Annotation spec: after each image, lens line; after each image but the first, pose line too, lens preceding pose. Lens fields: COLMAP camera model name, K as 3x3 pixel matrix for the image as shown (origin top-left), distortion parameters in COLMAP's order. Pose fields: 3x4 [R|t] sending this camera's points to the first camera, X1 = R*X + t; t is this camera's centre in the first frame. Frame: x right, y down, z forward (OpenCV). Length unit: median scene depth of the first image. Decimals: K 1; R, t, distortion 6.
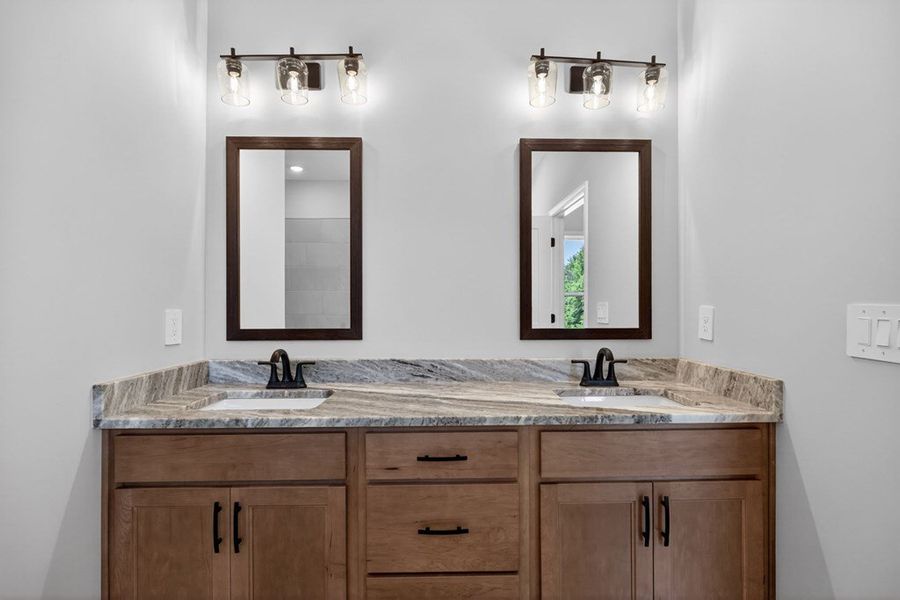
lens RADIAL K [[405.4, 0, 452.0], [0, 405.4, 313.7], [0, 0, 1]] dist [-0.001128, -0.000454]
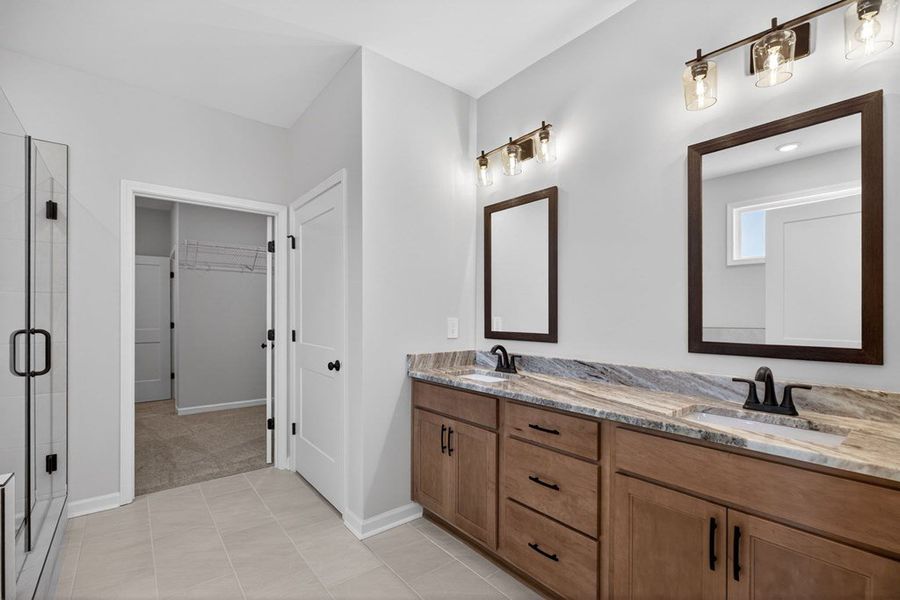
lens RADIAL K [[405.4, 0, 452.0], [0, 405.4, 313.7], [0, 0, 1]] dist [-0.001128, -0.000454]
pose [[0.614061, 0.001998, -0.789256, 0.637706], [-0.019615, 0.999727, -0.012731, -0.006685], [0.789015, 0.023299, 0.613932, -0.068009]]
